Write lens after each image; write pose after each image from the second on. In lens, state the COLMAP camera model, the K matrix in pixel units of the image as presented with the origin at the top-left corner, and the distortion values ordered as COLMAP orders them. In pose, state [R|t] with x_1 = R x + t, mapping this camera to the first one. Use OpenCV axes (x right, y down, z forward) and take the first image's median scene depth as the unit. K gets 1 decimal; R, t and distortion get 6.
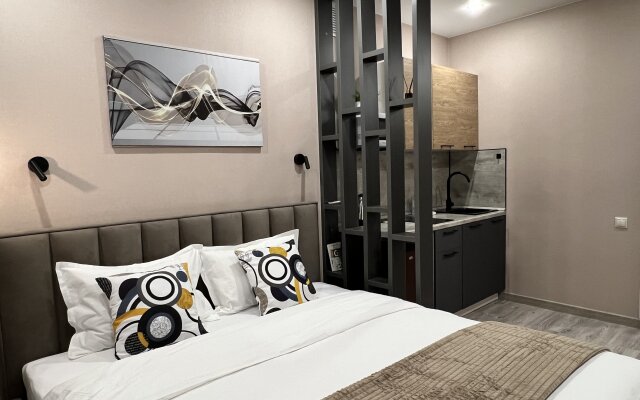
lens RADIAL K [[420.0, 0, 319.7], [0, 420.0, 206.9], [0, 0, 1]] dist [0.002355, 0.000477]
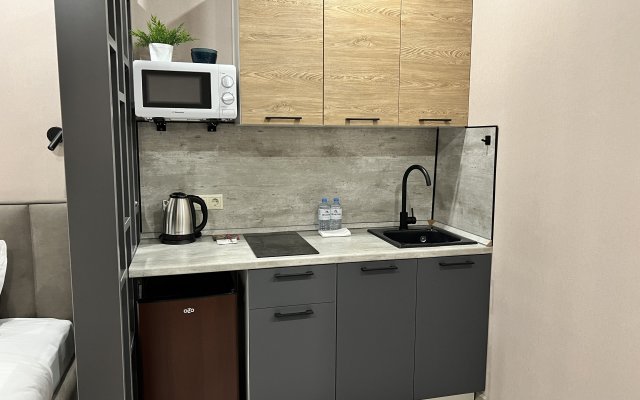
lens RADIAL K [[474.4, 0, 320.0], [0, 474.4, 200.0], [0, 0, 1]] dist [0.074157, -0.001689]
pose [[0.894376, 0.096528, -0.436776, 0.536722], [-0.078326, 0.995148, 0.059543, -0.070019], [0.440405, -0.019043, 0.897597, 0.395486]]
